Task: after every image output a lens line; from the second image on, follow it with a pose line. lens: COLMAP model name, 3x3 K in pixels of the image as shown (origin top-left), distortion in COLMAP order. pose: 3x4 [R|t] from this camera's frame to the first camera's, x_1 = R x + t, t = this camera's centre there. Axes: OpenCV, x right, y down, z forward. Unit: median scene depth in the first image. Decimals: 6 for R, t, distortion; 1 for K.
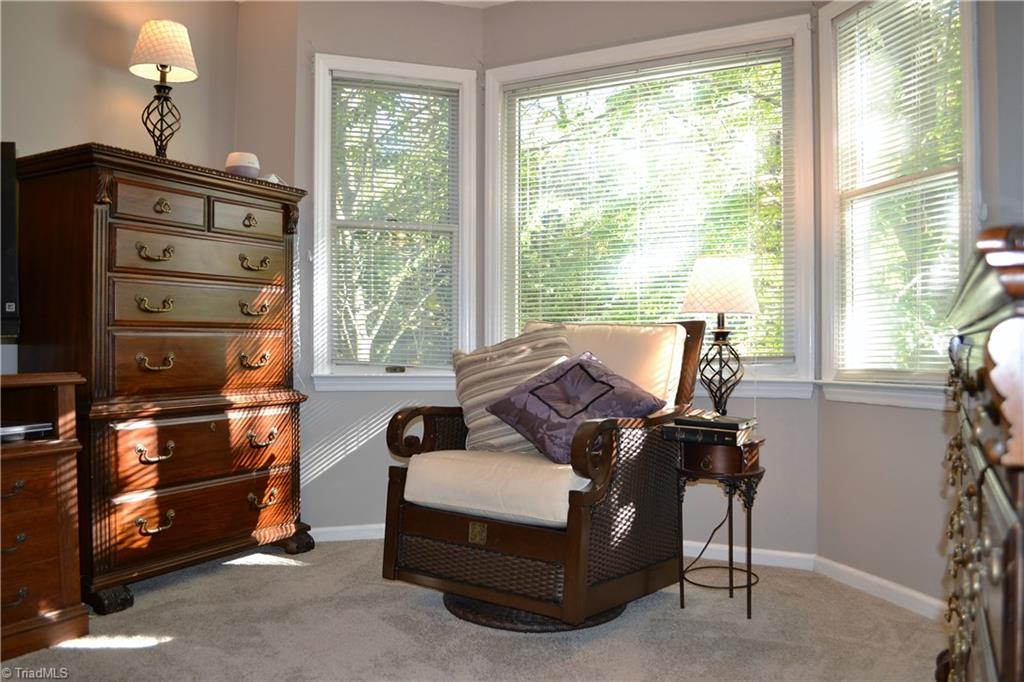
lens RADIAL K [[828.9, 0, 480.8], [0, 828.9, 343.0], [0, 0, 1]] dist [-0.090369, -0.001879]
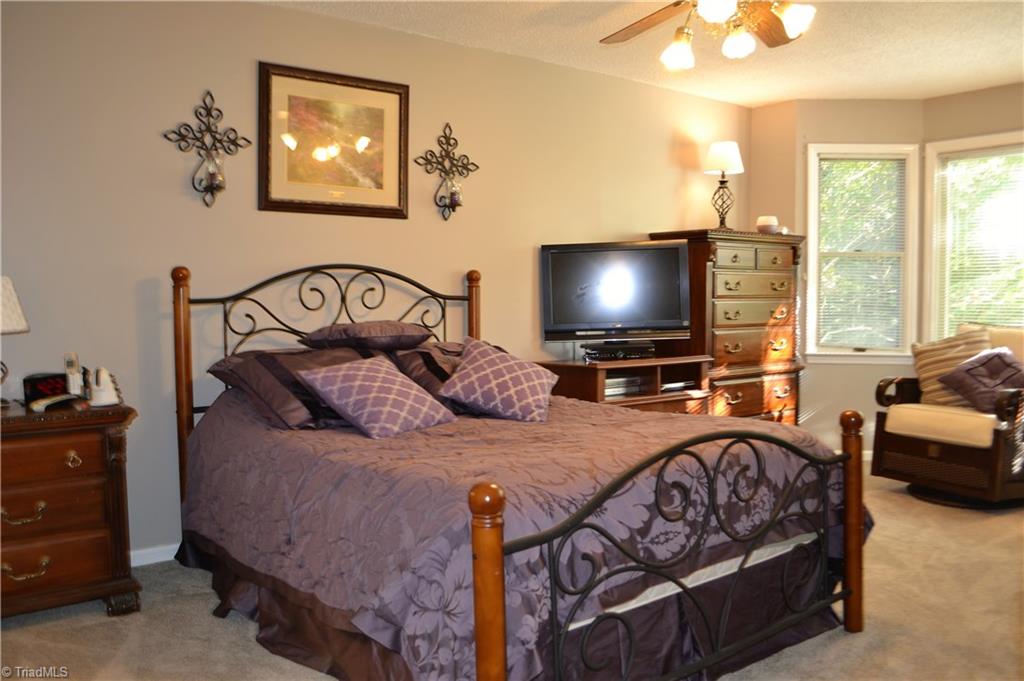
lens RADIAL K [[828.9, 0, 480.8], [0, 828.9, 342.5], [0, 0, 1]] dist [-0.090369, -0.001879]
pose [[0.909431, 0.020632, -0.415342, -0.153964], [0.002917, 0.998427, 0.055983, -0.088747], [0.415844, -0.052124, 0.907941, -0.842939]]
